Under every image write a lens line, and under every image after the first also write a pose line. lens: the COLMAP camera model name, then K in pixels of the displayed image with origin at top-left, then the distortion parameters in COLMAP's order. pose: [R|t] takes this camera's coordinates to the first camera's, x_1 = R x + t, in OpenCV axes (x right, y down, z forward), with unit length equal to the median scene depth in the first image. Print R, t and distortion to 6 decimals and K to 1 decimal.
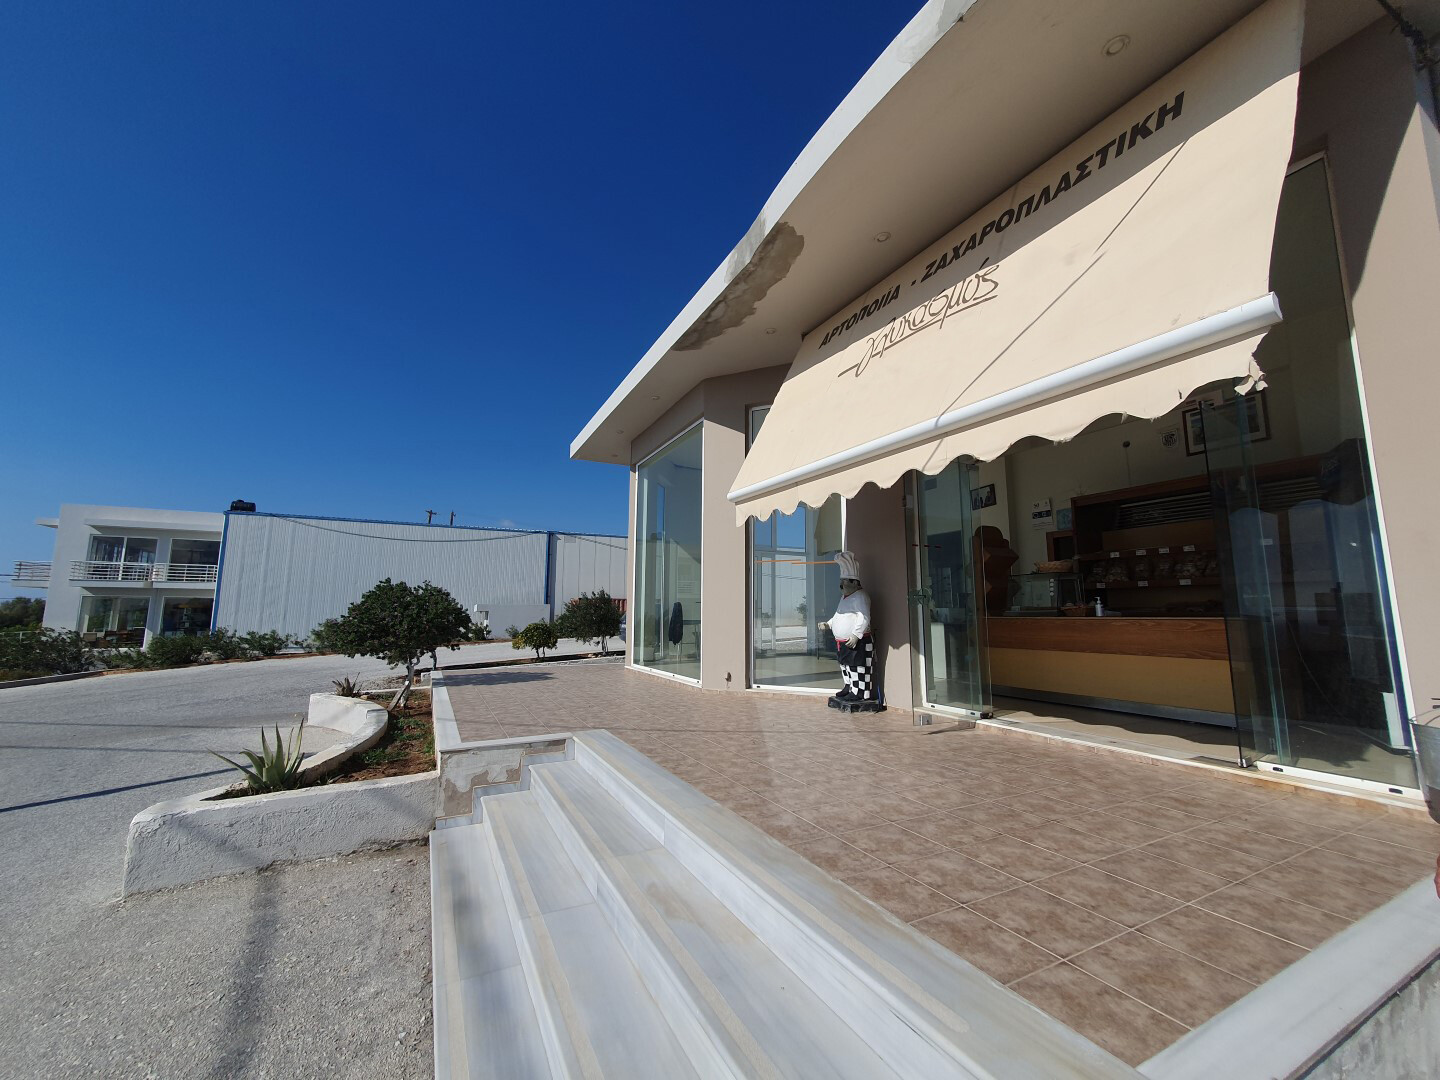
lens RADIAL K [[568.7, 0, 720.0], [0, 568.7, 540.0], [0, 0, 1]] dist [0.007527, -0.000629]
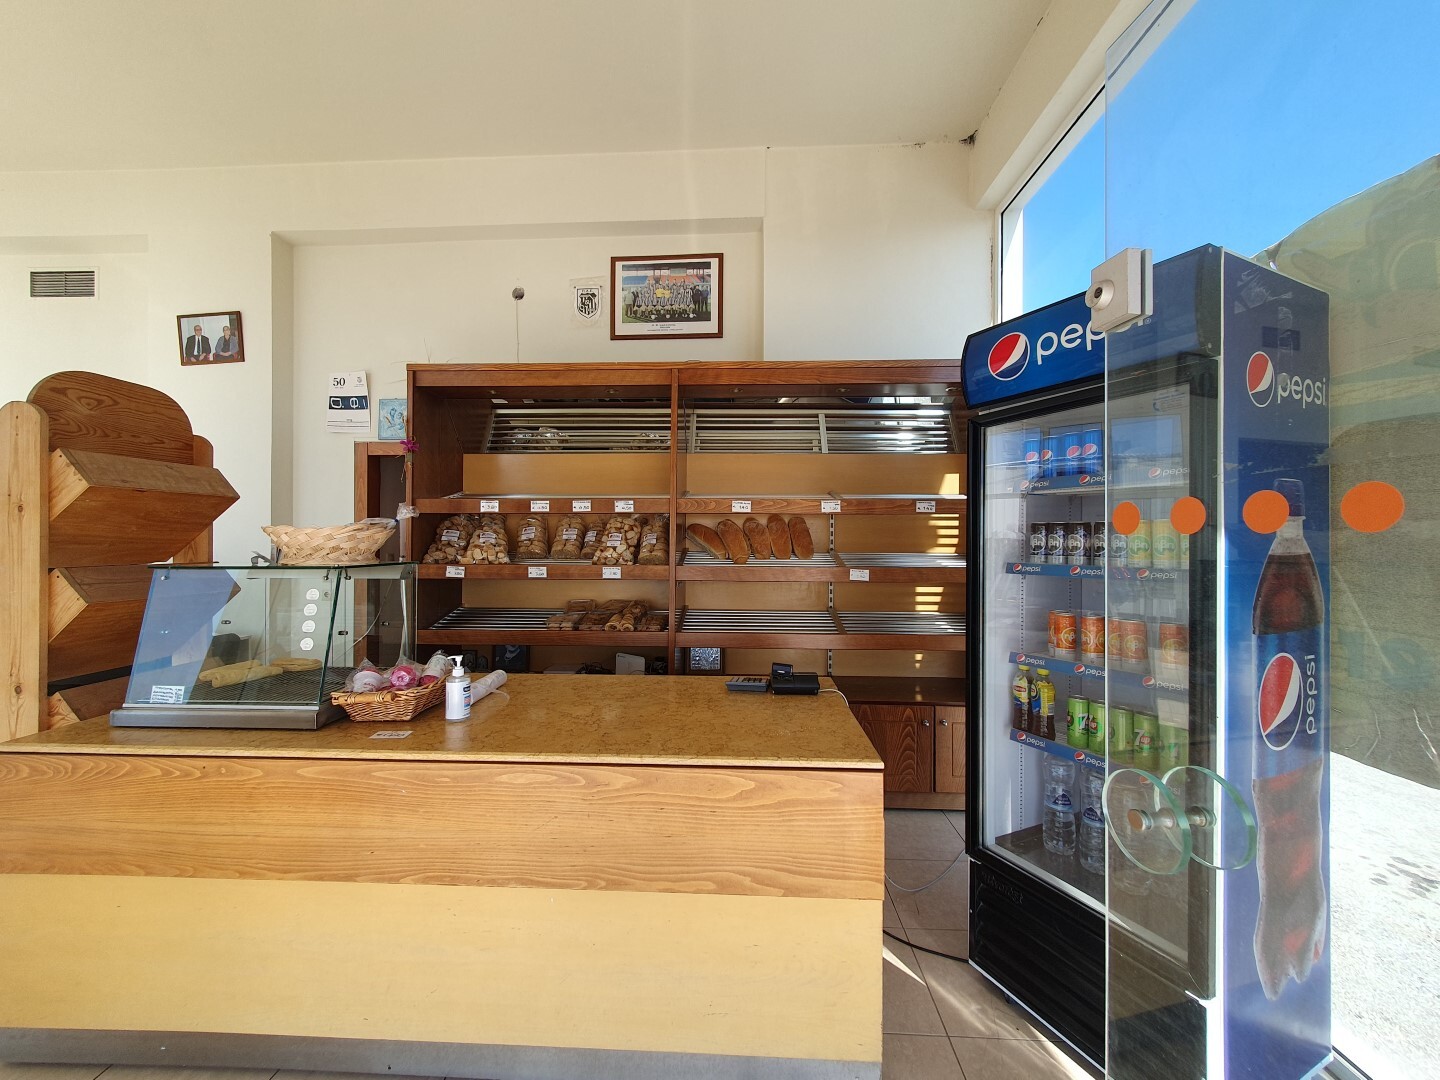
lens RADIAL K [[568.7, 0, 720.0], [0, 568.7, 540.0], [0, 0, 1]] dist [0.007527, -0.000629]
pose [[0.499141, 0.000766, 0.866520, 0.383838], [-0.118342, 0.990690, 0.067293, 0.000434], [-0.858401, -0.136135, 0.494585, 0.603697]]
